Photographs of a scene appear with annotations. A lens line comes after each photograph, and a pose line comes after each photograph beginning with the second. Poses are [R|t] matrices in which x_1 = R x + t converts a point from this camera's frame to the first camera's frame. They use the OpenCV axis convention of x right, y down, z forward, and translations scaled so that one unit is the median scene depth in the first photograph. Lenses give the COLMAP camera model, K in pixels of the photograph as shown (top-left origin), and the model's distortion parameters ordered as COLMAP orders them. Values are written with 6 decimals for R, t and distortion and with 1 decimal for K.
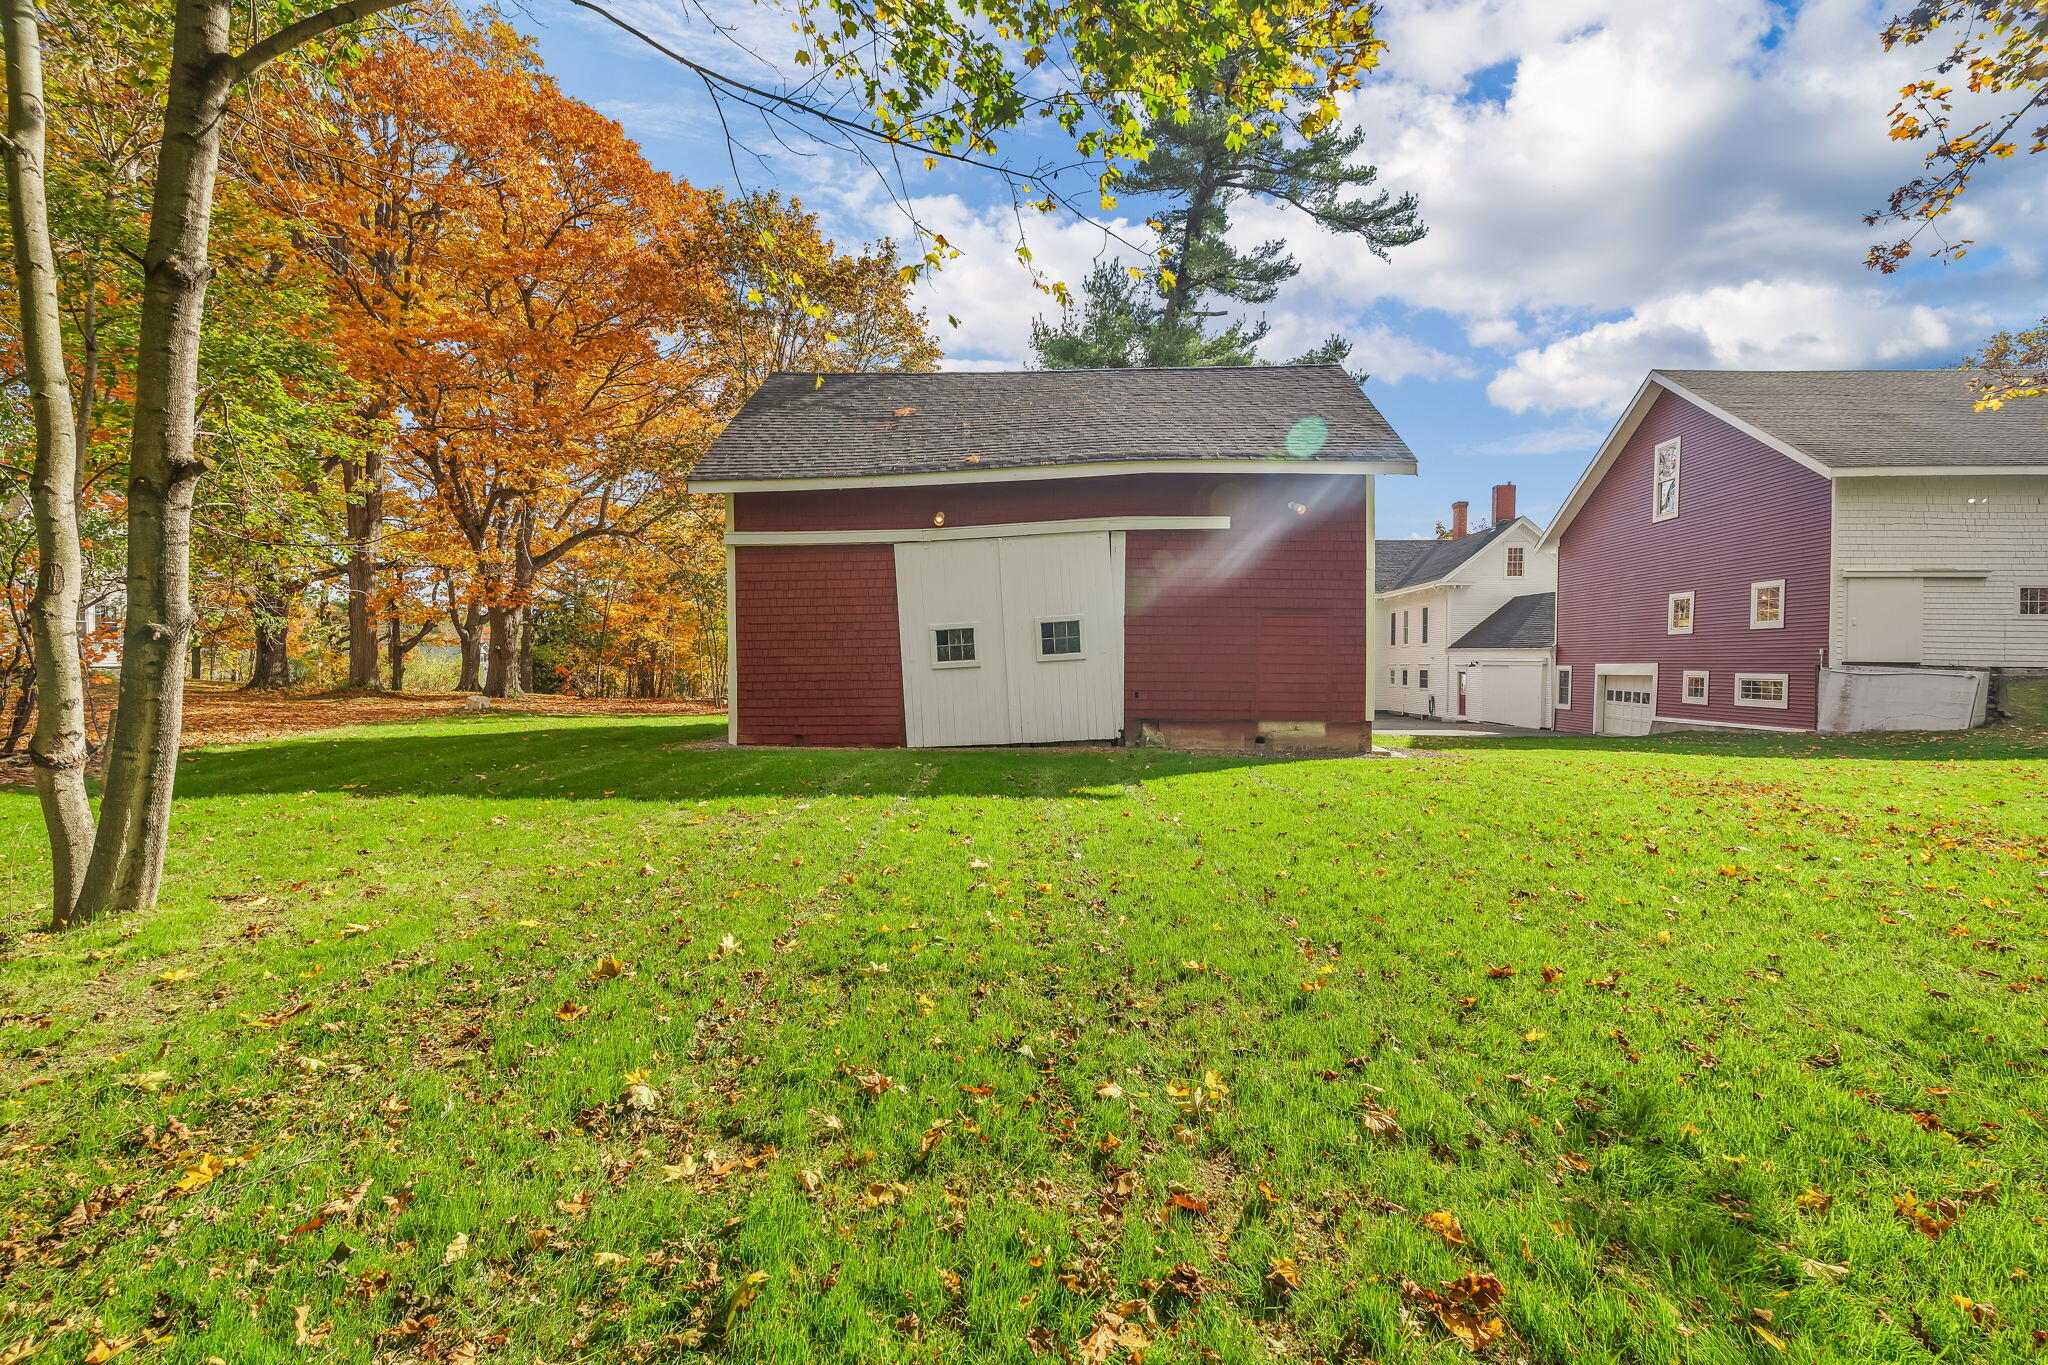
lens RADIAL K [[892.2, 0, 1024.0], [0, 892.2, 682.5], [0, 0, 1]] dist [-0.005277, -0.000834]
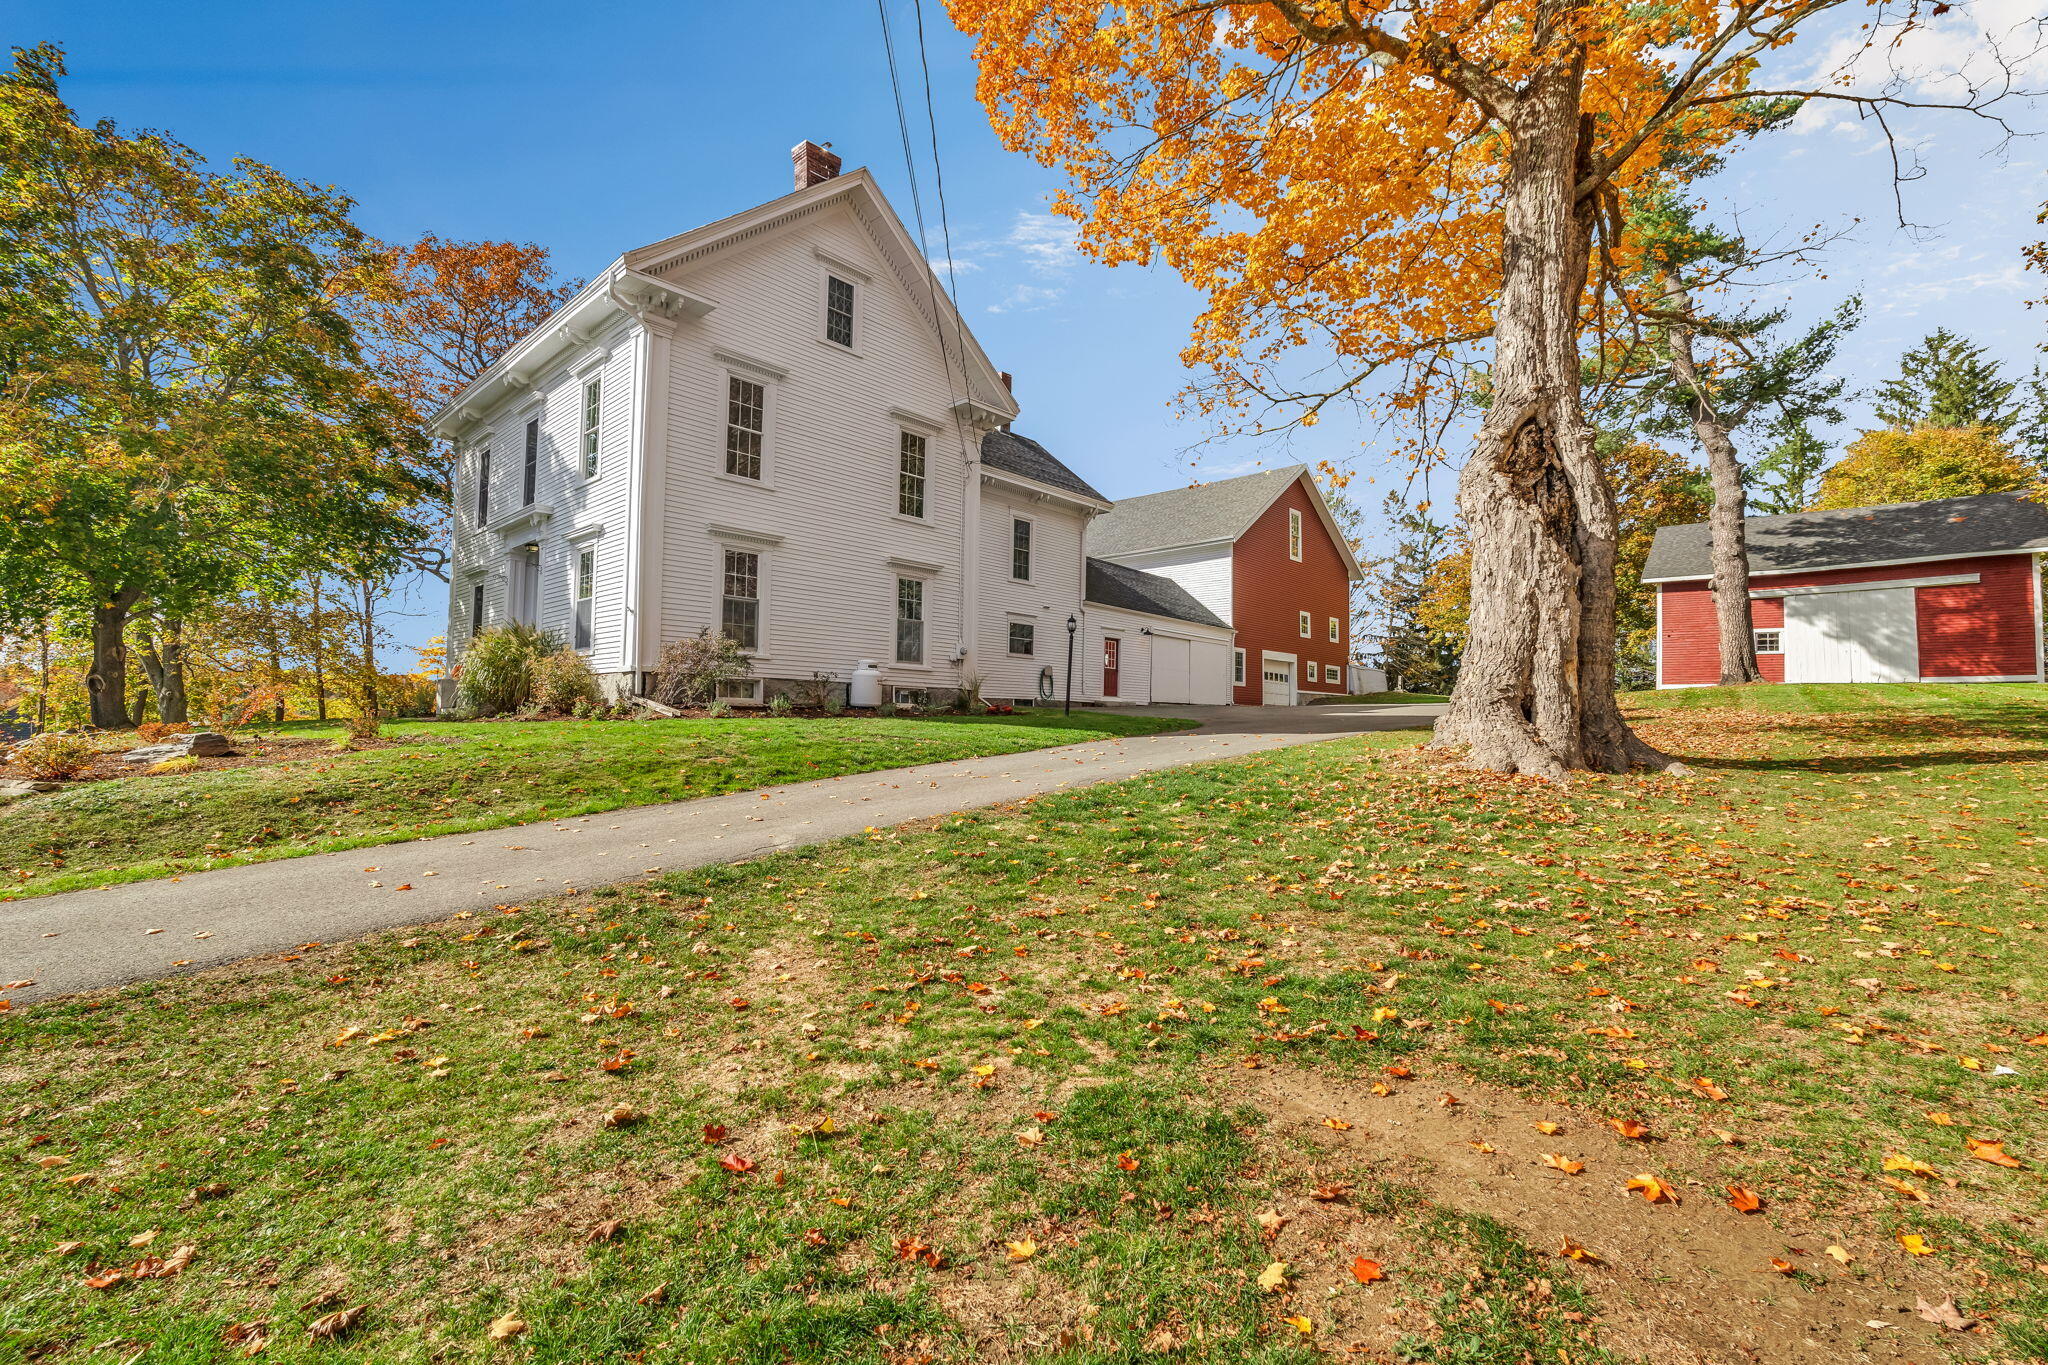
lens RADIAL K [[892.2, 0, 1024.0], [0, 892.2, 682.5], [0, 0, 1]] dist [-0.005277, -0.000834]
pose [[-0.773510, 0.012762, 0.633655, 0.125851], [-0.006579, 0.999582, -0.028164, 0.075103], [-0.633750, -0.025954, -0.773103, 2.624069]]
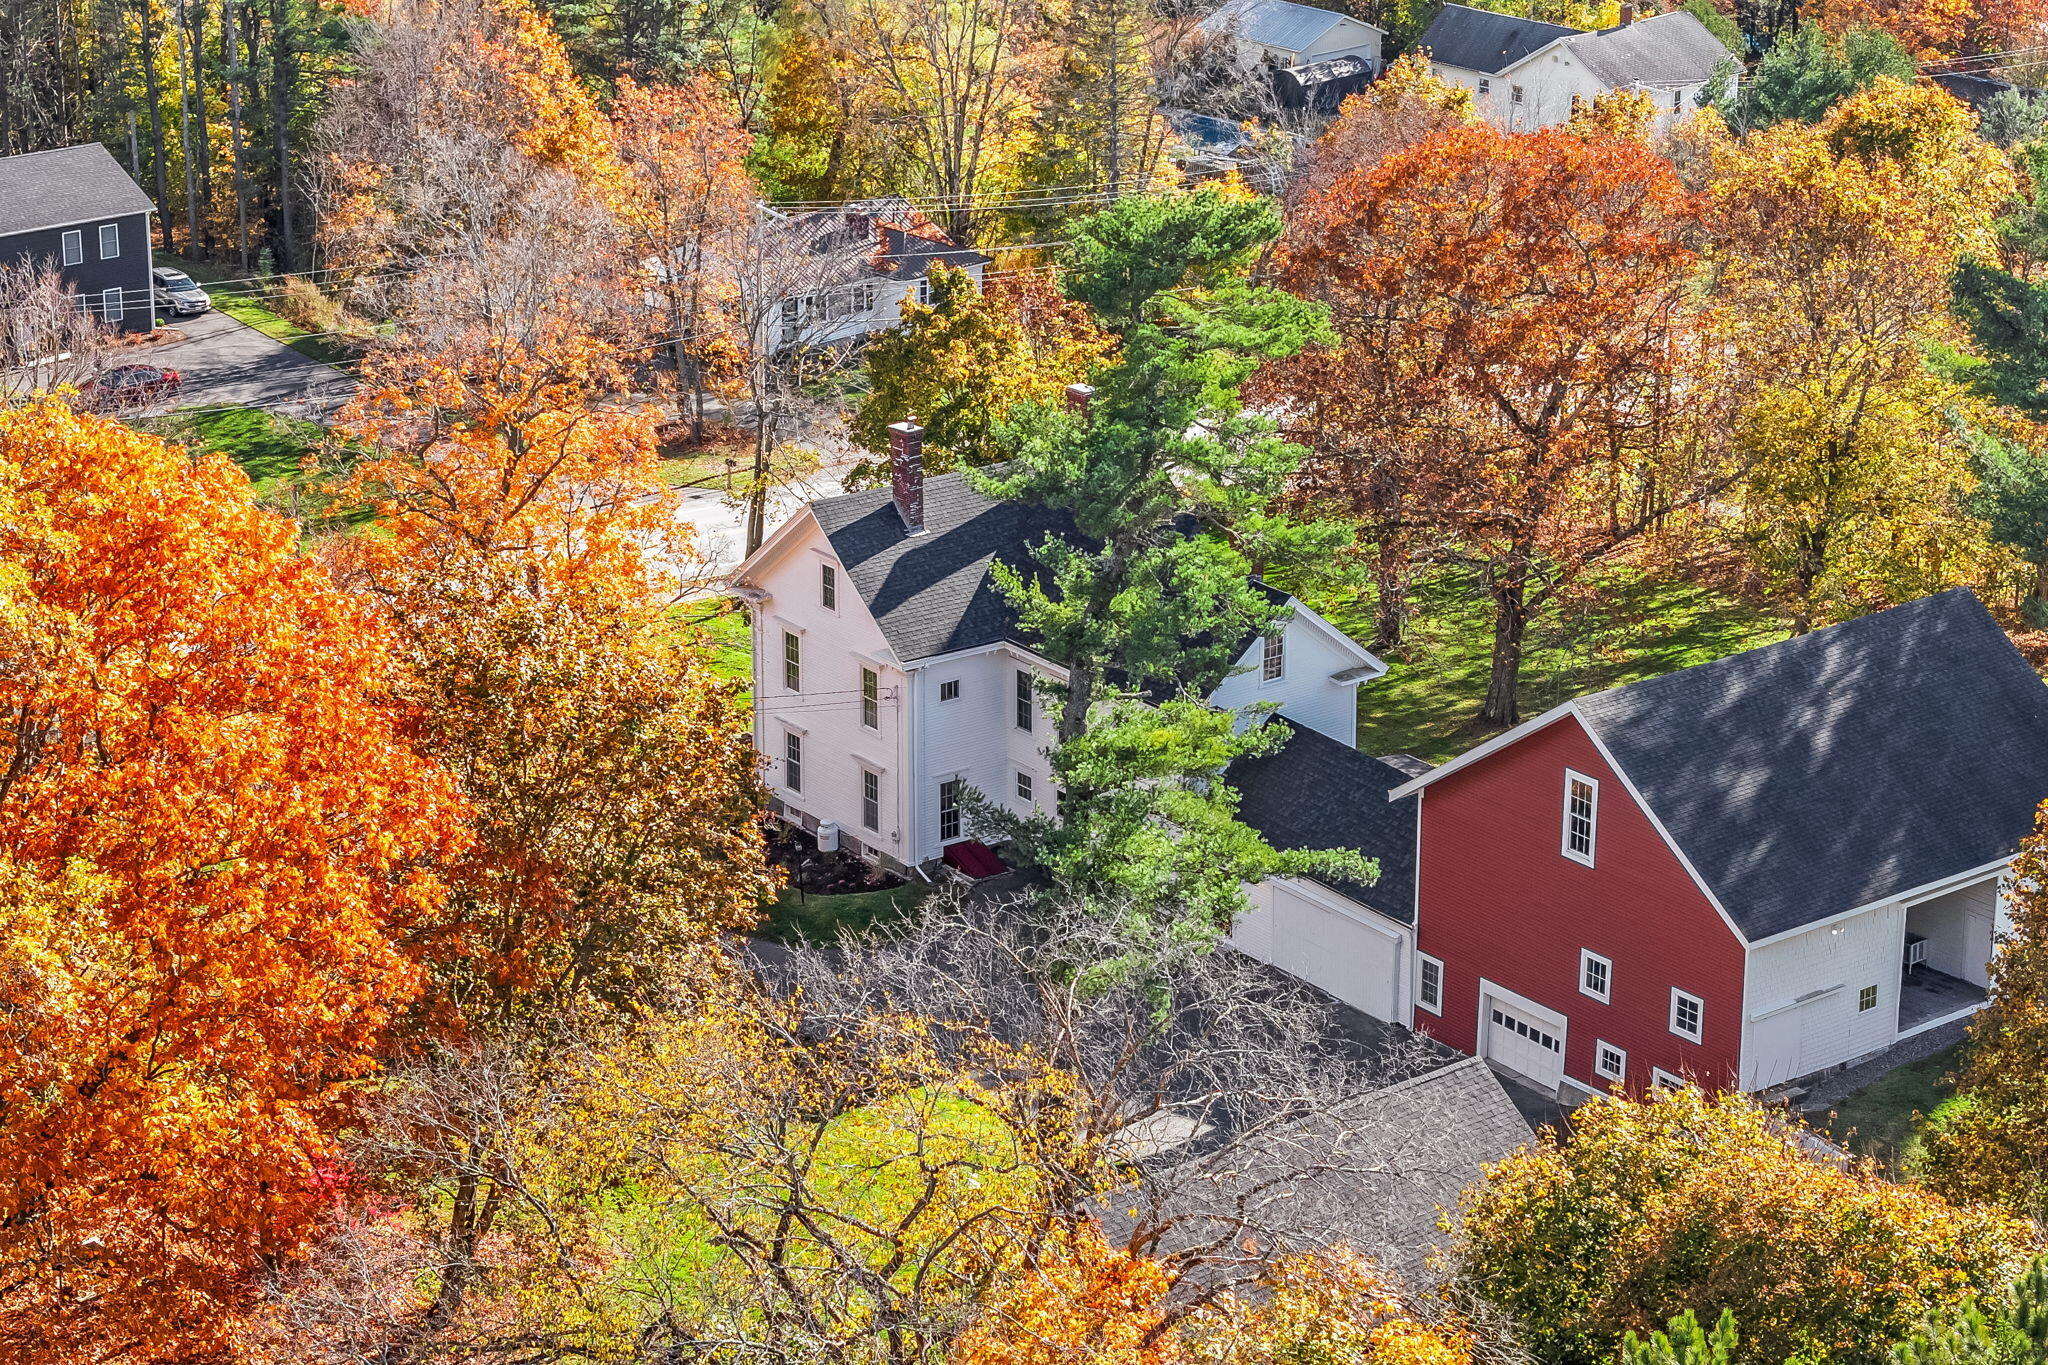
lens RADIAL K [[4838.0, 0, 1024.0], [0, 4838.0, 682.5], [0, 0, 1]] dist [-0.105346, -0.156262]
pose [[0.753846, -0.234084, 0.613938, -2.608748], [0.019178, 0.941826, 0.335554, -2.014591], [-0.656771, -0.241182, 0.714481, -2.011255]]
